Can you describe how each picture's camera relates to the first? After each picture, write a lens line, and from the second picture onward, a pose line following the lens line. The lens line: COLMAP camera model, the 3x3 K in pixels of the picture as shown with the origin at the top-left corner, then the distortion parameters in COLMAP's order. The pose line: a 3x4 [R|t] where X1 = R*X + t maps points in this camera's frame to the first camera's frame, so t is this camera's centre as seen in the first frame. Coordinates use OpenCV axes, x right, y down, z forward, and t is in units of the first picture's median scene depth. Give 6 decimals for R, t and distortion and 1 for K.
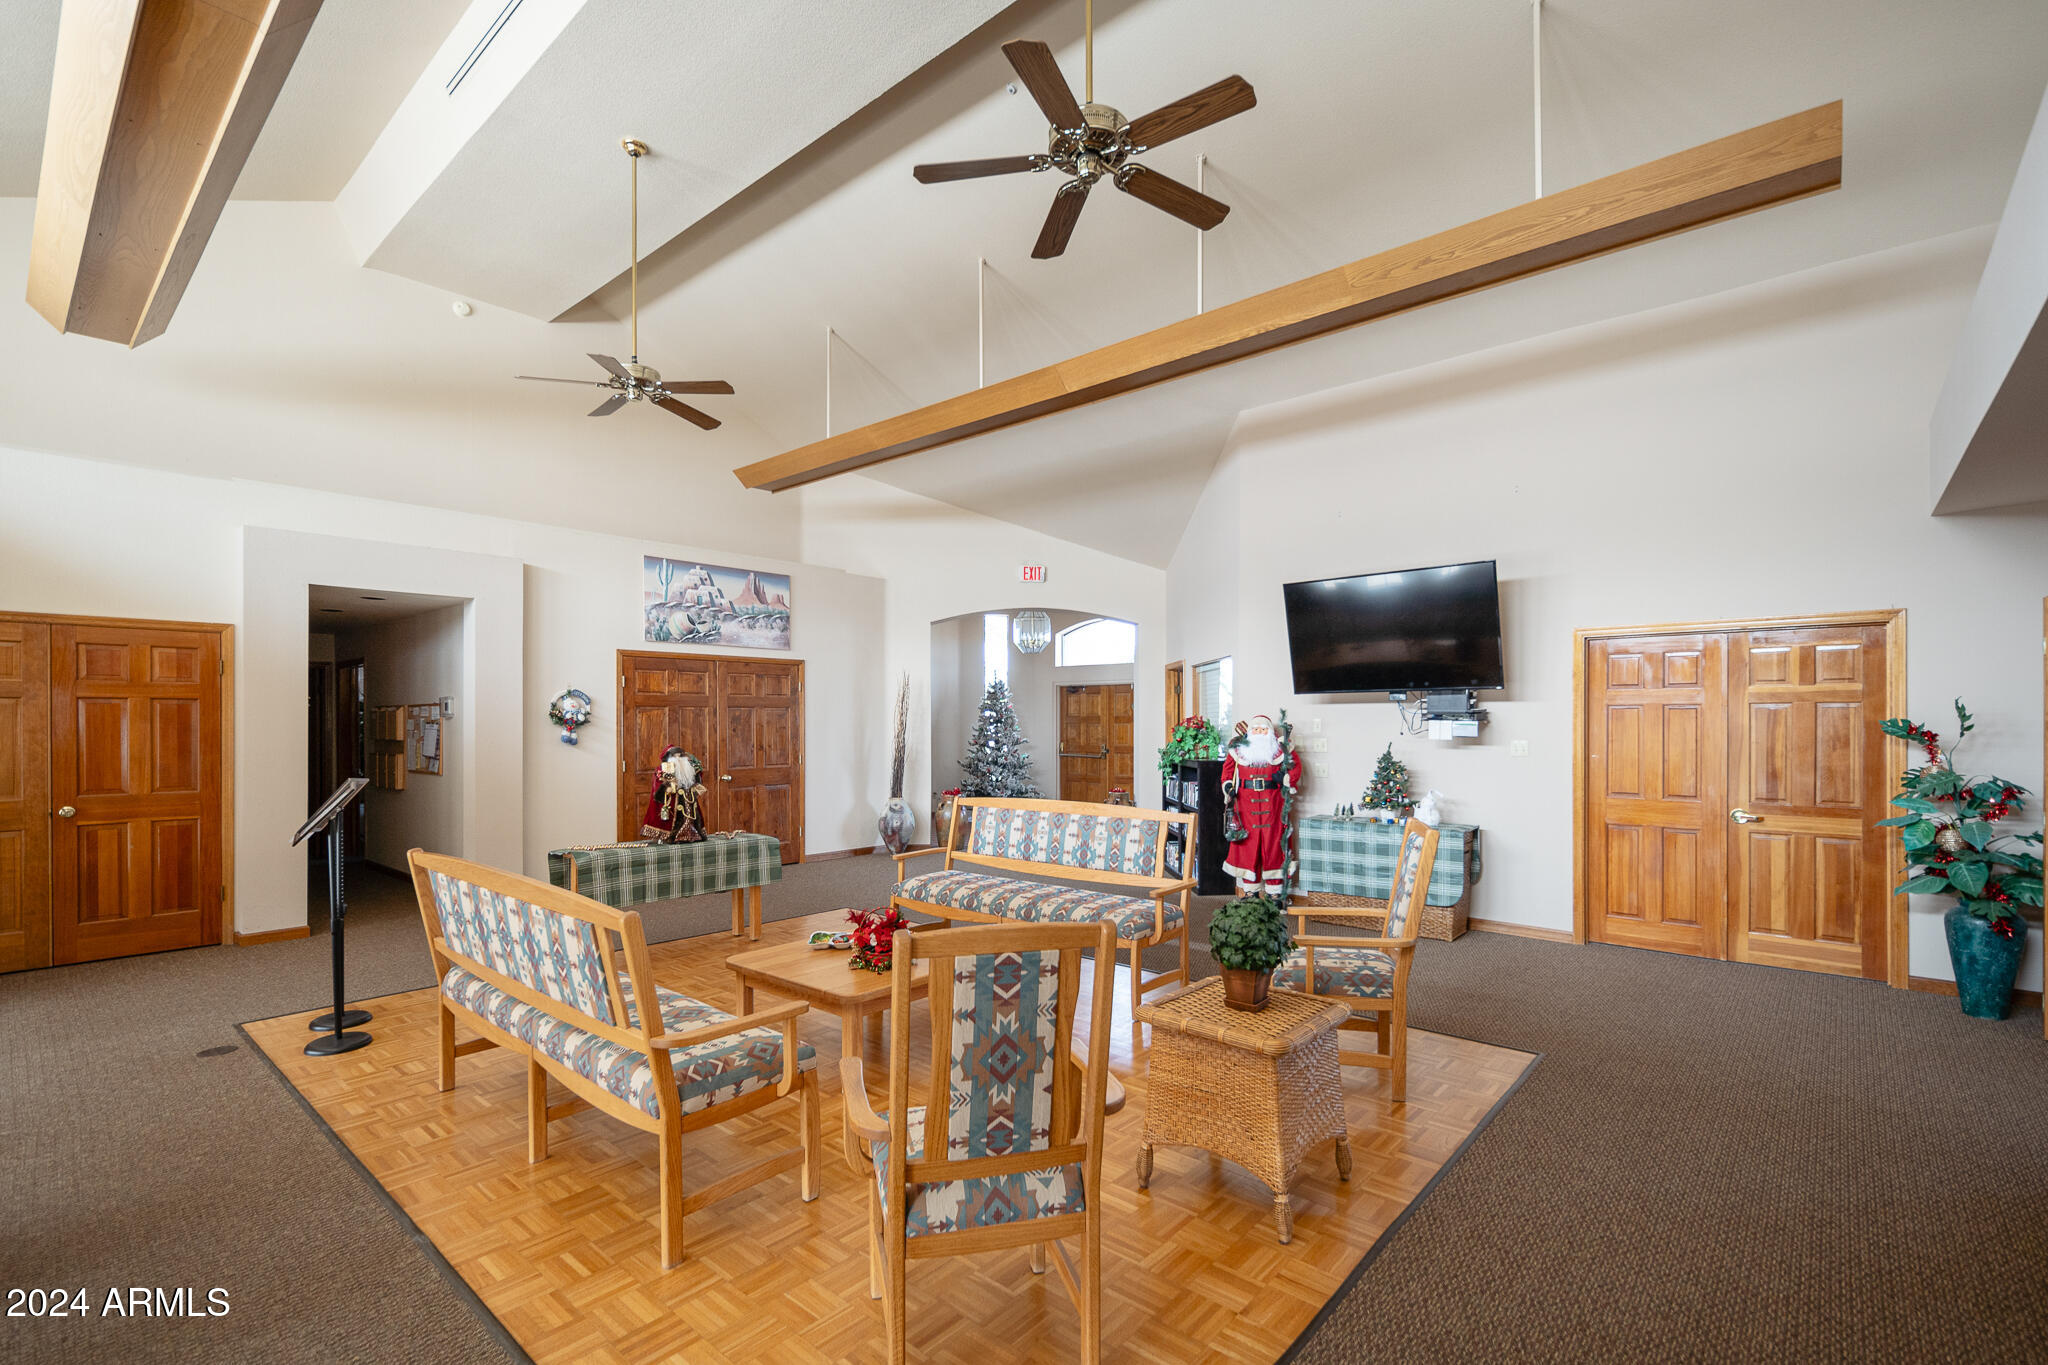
lens RADIAL K [[912.5, 0, 1016.7], [0, 912.5, 720.5], [0, 0, 1]] dist [0.001033, 0.001288]
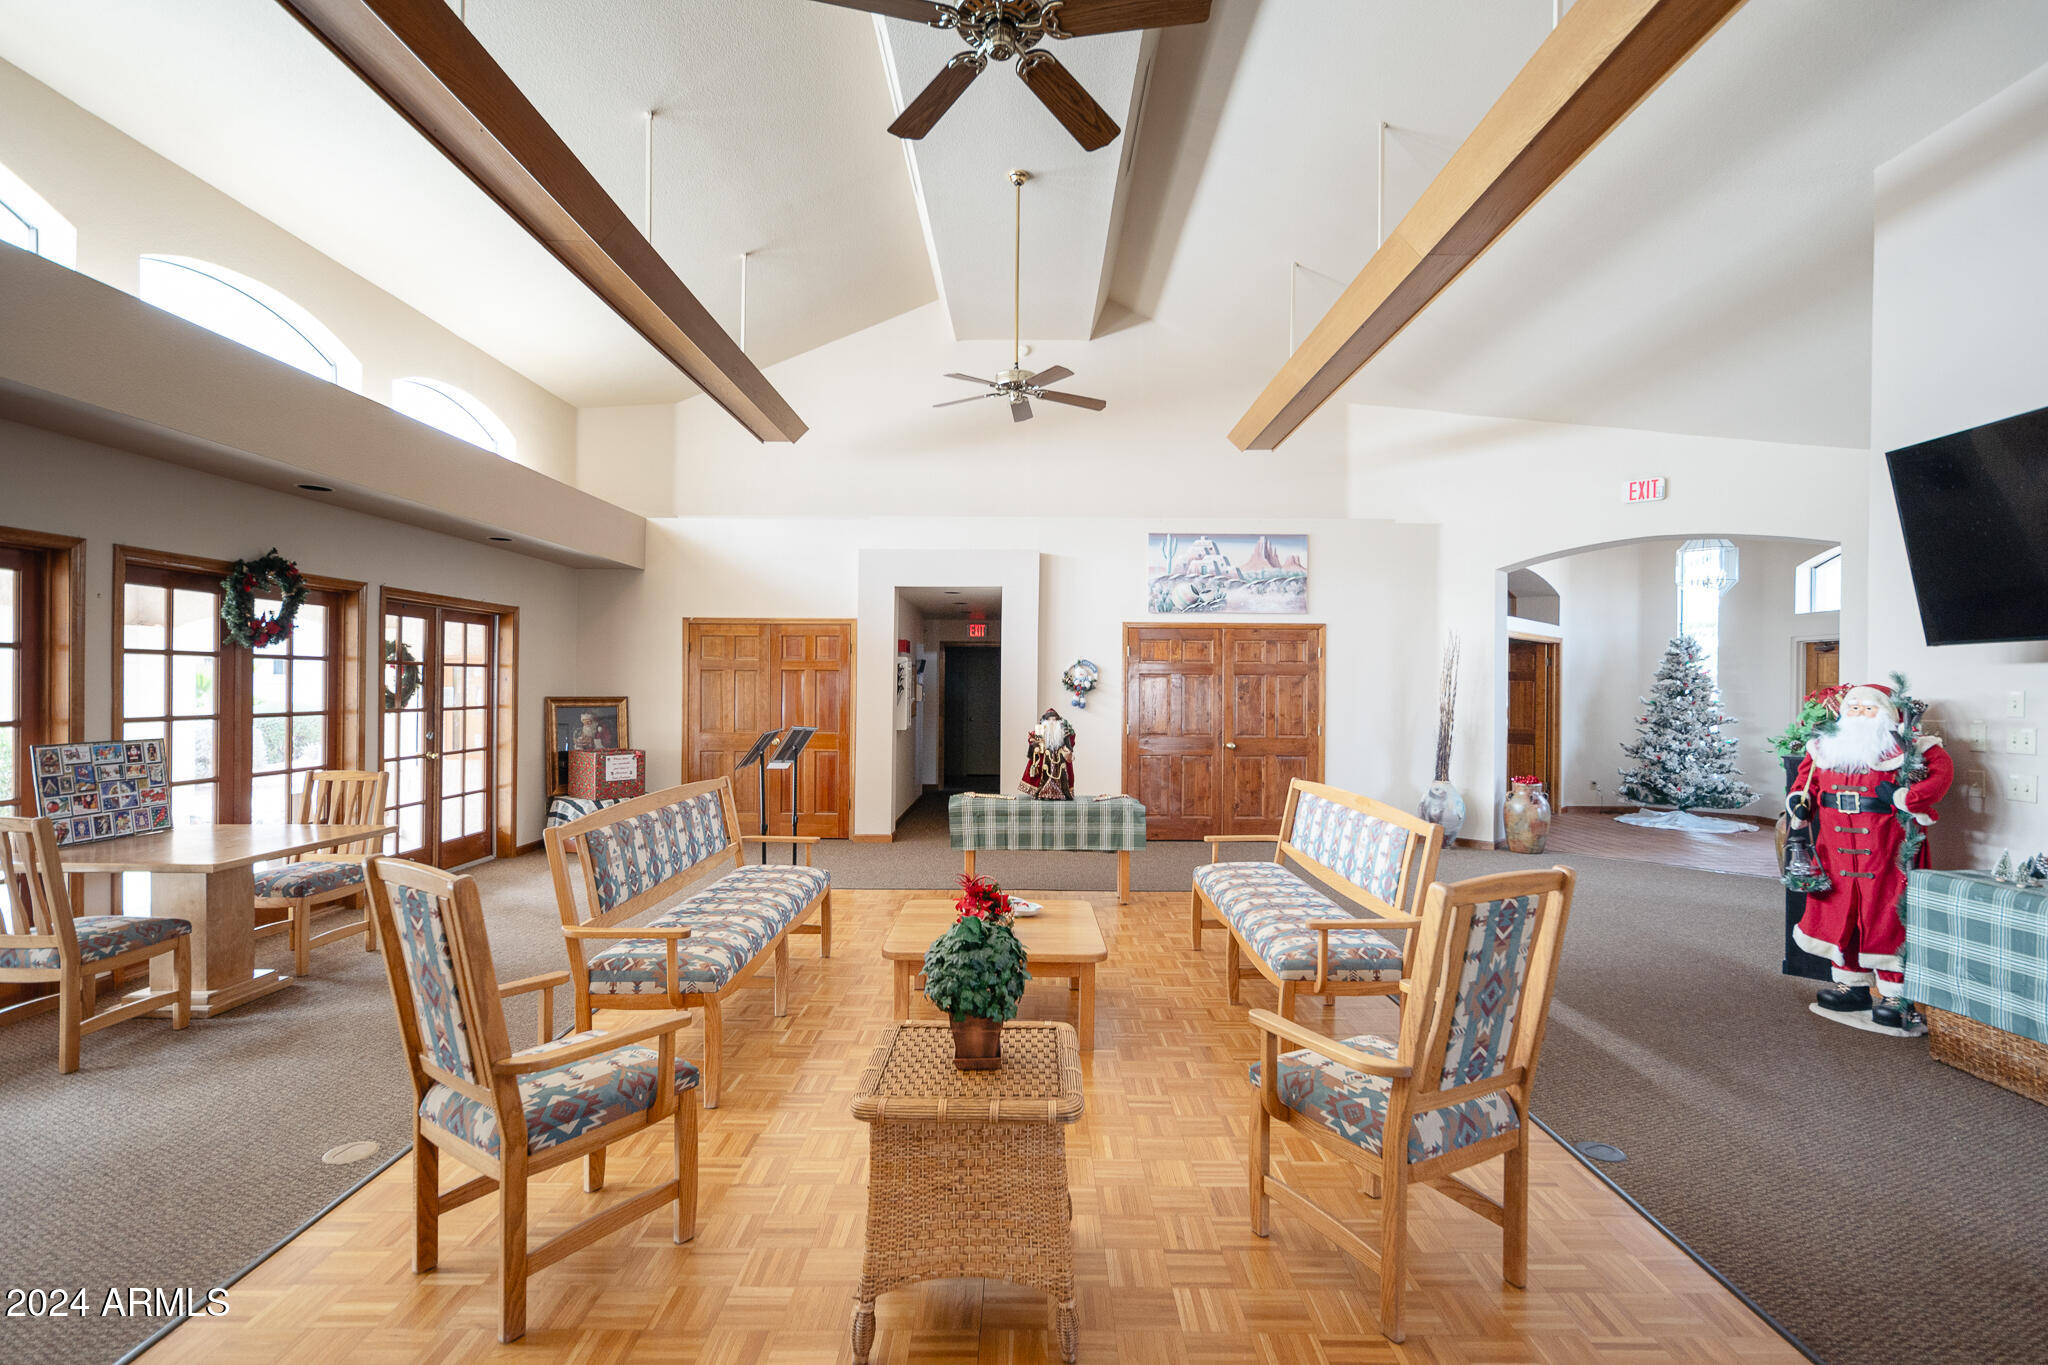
lens RADIAL K [[912.5, 0, 1025.5], [0, 912.5, 684.3], [0, 0, 1]] dist [0.001033, 0.001288]
pose [[0.662952, 0.003293, -0.748655, 0.318862], [-0.007503, 0.999969, -0.002246, -0.000103], [0.748624, 0.007106, 0.662956, 0.195937]]
